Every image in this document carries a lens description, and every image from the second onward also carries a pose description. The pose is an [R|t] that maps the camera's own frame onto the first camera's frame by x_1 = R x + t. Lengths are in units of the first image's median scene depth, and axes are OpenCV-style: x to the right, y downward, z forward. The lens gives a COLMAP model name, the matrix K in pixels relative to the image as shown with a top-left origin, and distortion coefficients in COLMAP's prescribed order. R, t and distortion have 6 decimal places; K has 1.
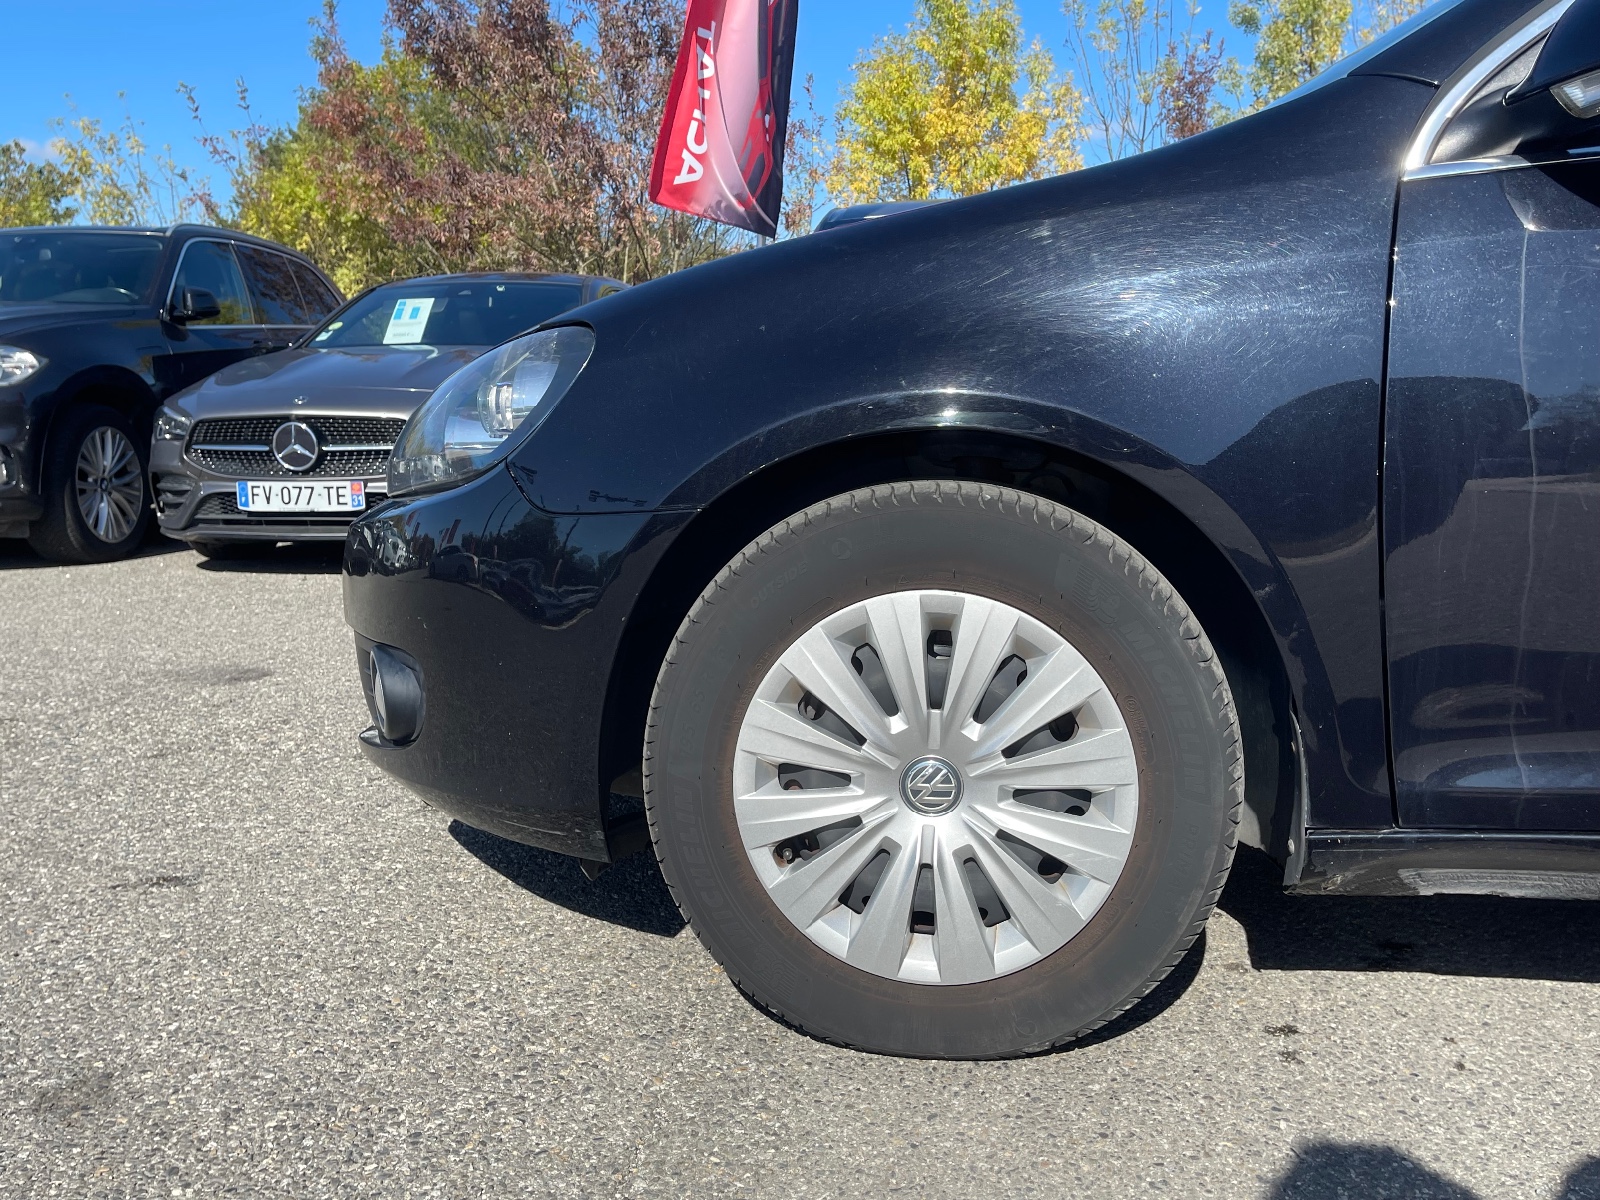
lens RADIAL K [[1431.1, 0, 797.6], [0, 1431.1, 594.9], [0, 0, 1]] dist [0.044106, -0.028923]
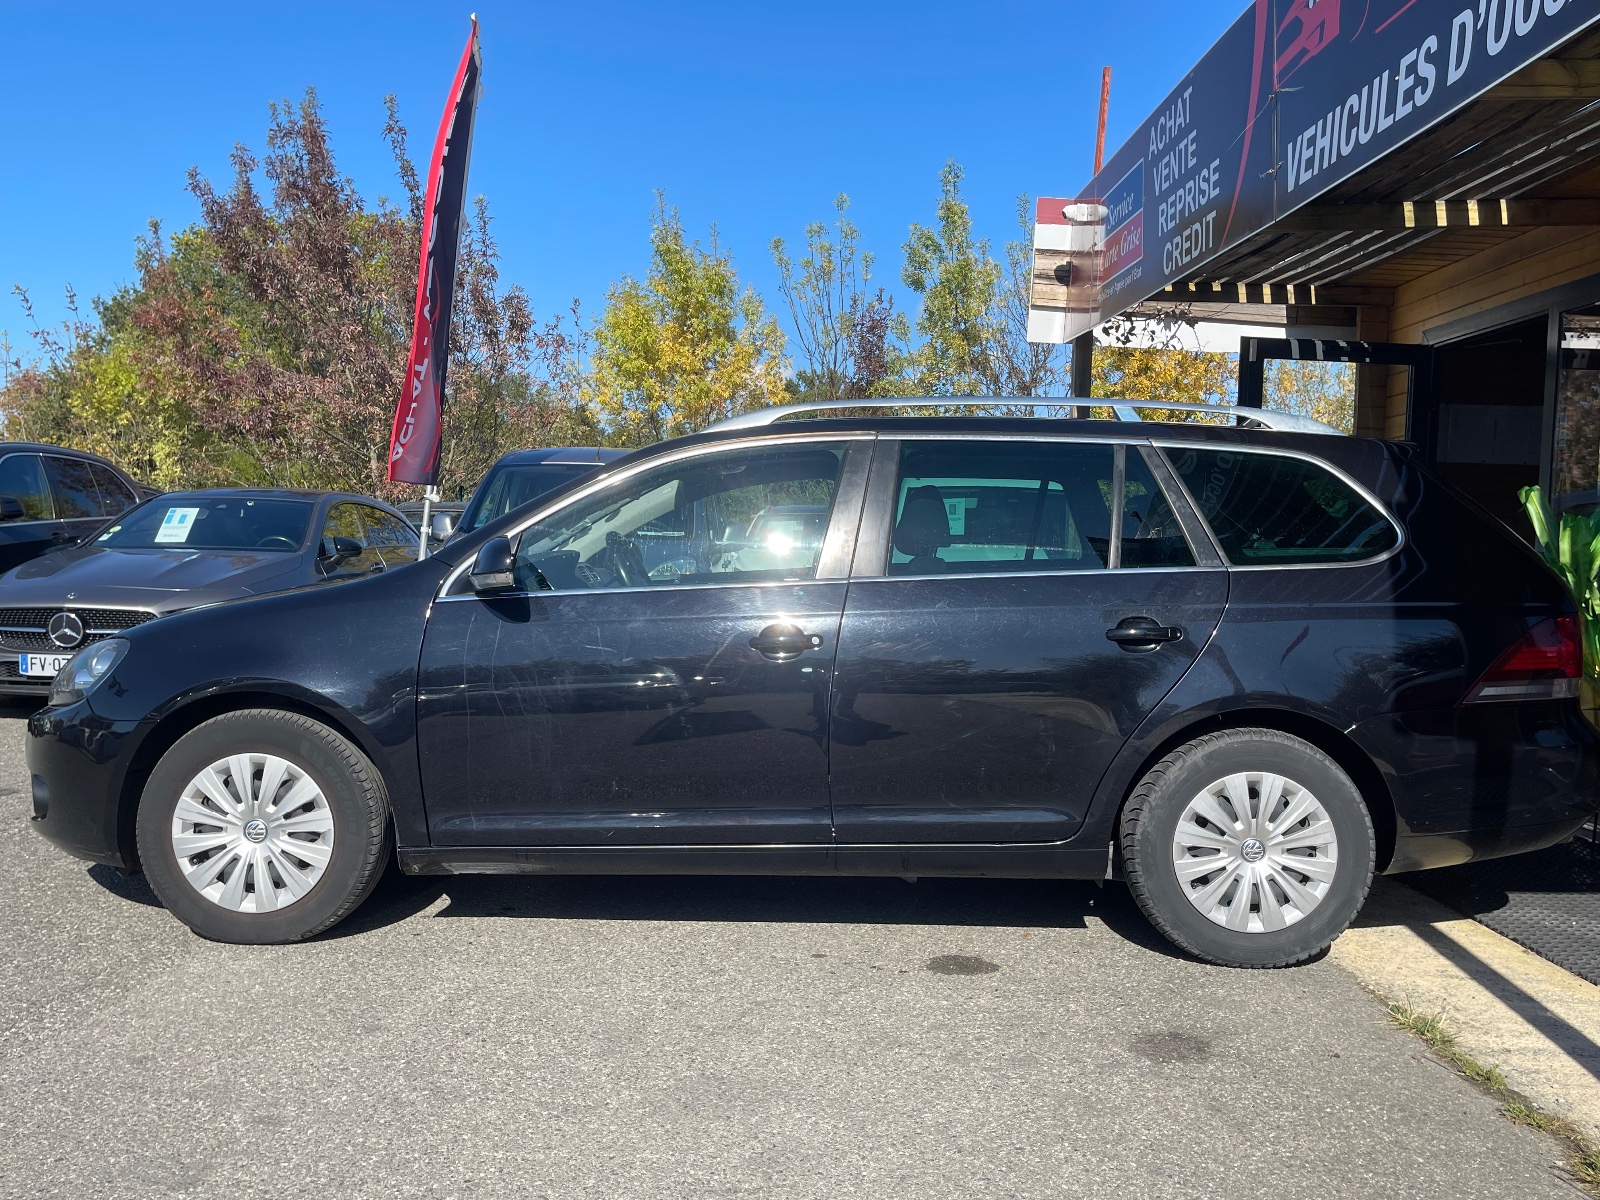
lens RADIAL K [[1356.3, 0, 797.3], [0, 1356.3, 606.3], [0, 0, 1]] dist [0.061808, -0.052322]
pose [[0.992989, 0.021500, 0.116232, 0.196455], [-0.011103, 0.995937, -0.089364, -0.014369], [-0.117681, 0.087447, 0.989194, -0.396516]]
